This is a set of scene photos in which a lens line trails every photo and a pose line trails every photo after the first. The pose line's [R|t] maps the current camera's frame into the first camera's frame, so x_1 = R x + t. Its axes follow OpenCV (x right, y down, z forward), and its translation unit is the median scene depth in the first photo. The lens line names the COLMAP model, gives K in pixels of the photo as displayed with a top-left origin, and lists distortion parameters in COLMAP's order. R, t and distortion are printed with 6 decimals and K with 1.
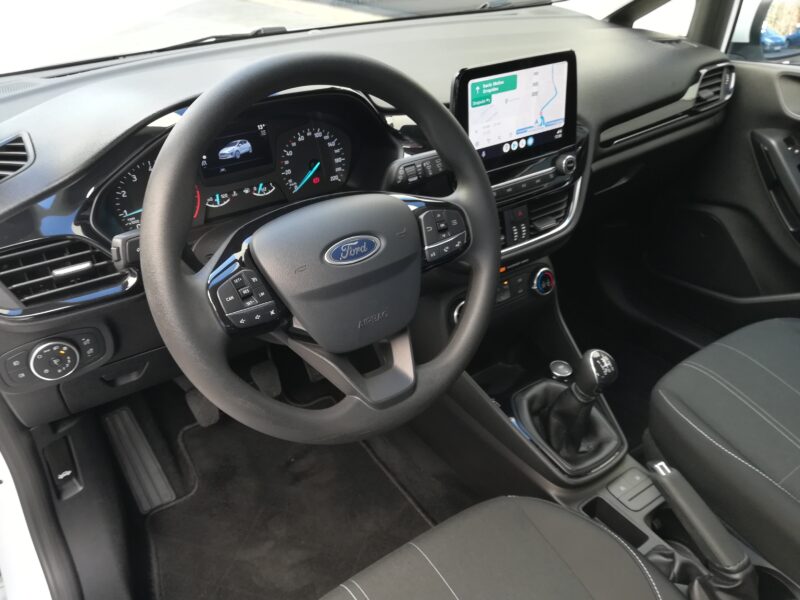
lens RADIAL K [[640.0, 0, 399.0], [0, 640.0, 303.4], [0, 0, 1]] dist [0.080155, -0.133191]
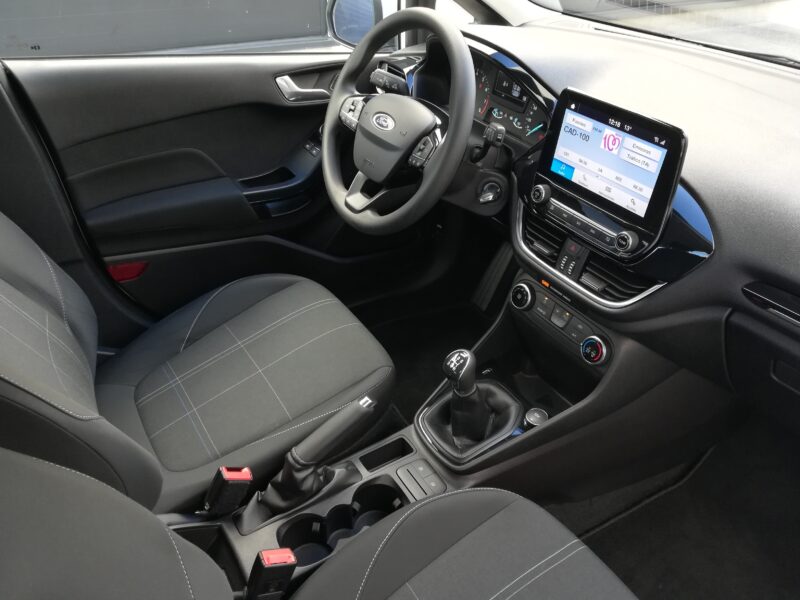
lens RADIAL K [[630.0, 0, 400.0], [0, 630.0, 300.0], [0, 0, 1]] dist [0.086797, -0.129386]
pose [[-0.049329, 0.582641, -0.811231, 1.097363], [-0.559763, 0.656547, 0.505581, -0.453784], [0.827183, 0.479037, 0.293754, 0.520902]]
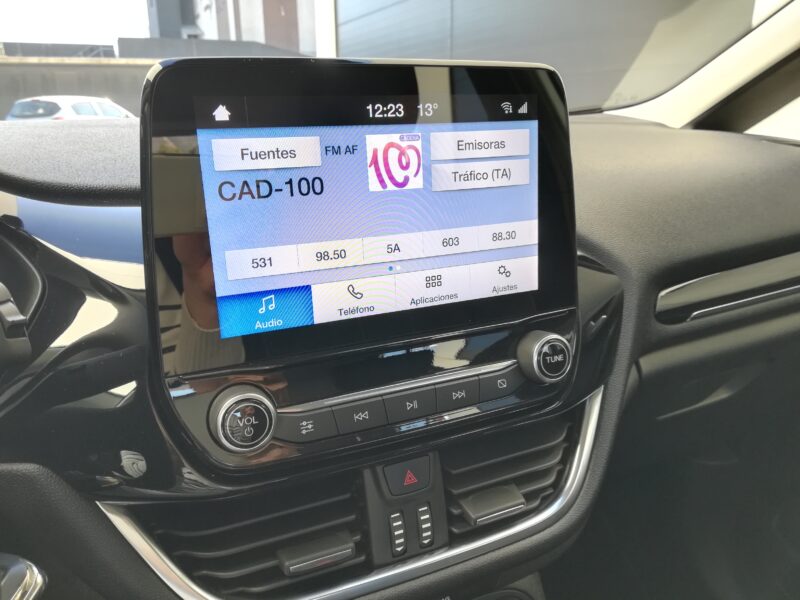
lens RADIAL K [[640.0, 0, 399.0], [0, 640.0, 303.4], [0, 0, 1]] dist [0.080155, -0.133191]
pose [[0.985686, 0.052840, -0.160096, 0.240024], [-0.092340, 0.963717, -0.250446, -0.146654], [0.141054, 0.261645, 0.954801, 0.635481]]
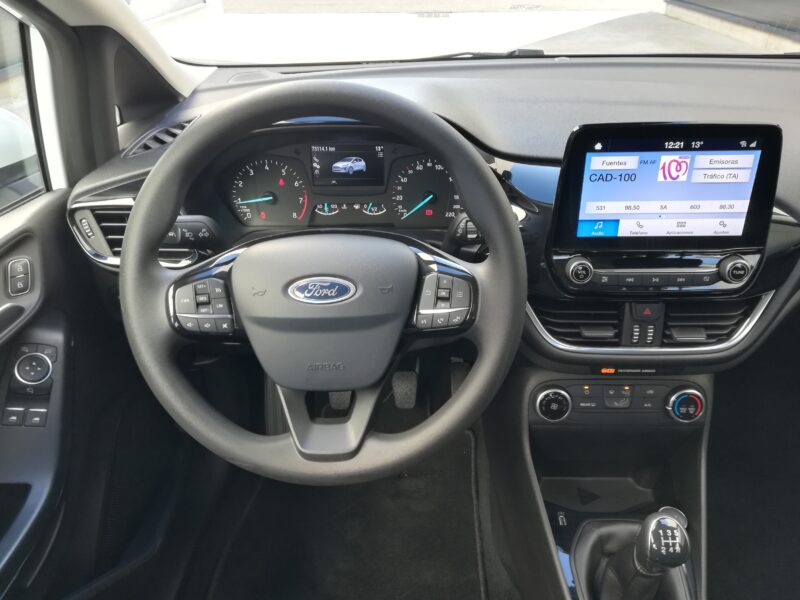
lens RADIAL K [[630.0, 0, 400.0], [0, 630.0, 300.0], [0, 0, 1]] dist [0.086797, -0.129386]
pose [[0.808663, 0.304309, -0.503447, 0.338846], [-0.309679, 0.947839, 0.075501, -0.121118], [0.500163, 0.094852, 0.860721, 0.173372]]
